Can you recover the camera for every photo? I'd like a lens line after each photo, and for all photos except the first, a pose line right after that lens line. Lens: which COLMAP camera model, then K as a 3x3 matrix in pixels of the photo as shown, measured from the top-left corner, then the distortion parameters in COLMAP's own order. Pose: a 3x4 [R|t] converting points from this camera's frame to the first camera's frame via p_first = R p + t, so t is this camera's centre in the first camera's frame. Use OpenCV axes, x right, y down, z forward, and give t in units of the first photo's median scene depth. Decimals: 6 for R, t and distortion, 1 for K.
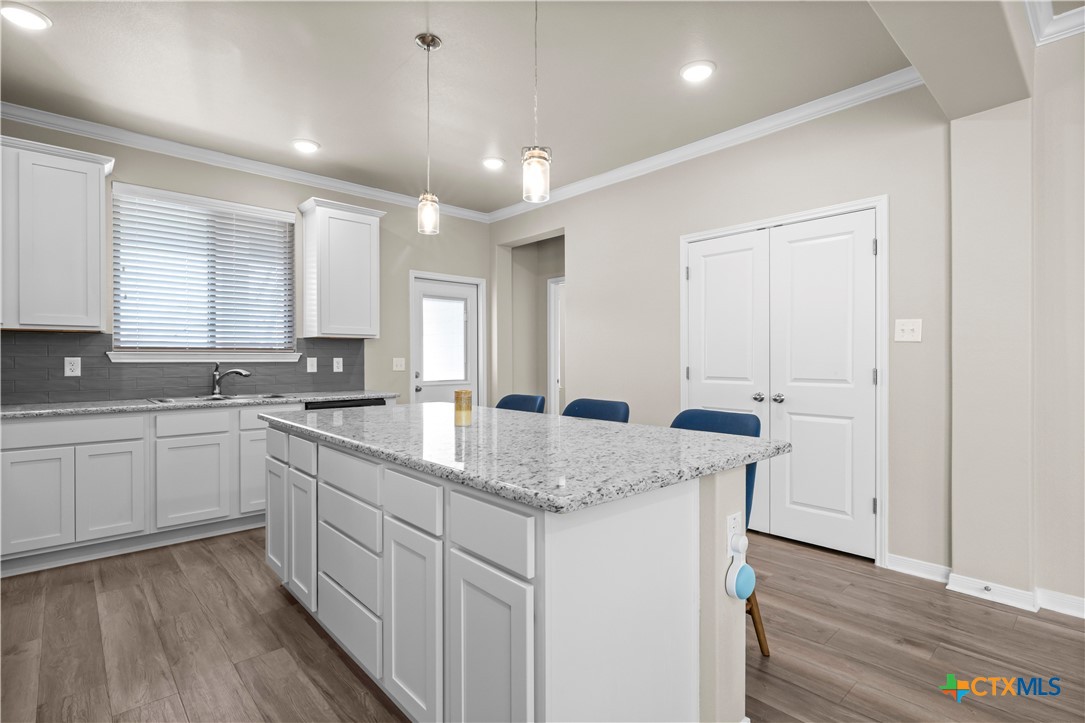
lens RADIAL K [[525.3, 0, 546.4], [0, 525.3, 361.0], [0, 0, 1]] dist [-0.001427, 0.000362]
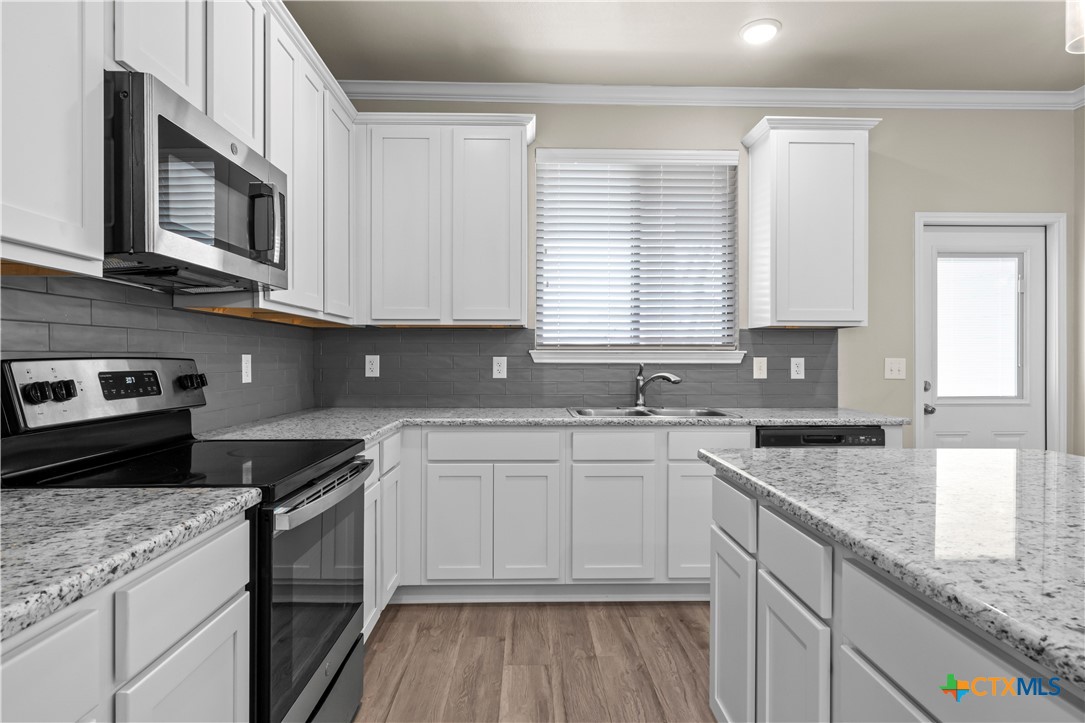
lens RADIAL K [[611.2, 0, 540.4], [0, 611.2, 361.8], [0, 0, 1]] dist [-0.000903, 0.000242]
pose [[0.748976, 0.005174, -0.662576, -0.160123], [-0.005108, 0.999985, 0.002035, -0.000760], [0.662577, 0.001861, 0.748992, 0.256663]]
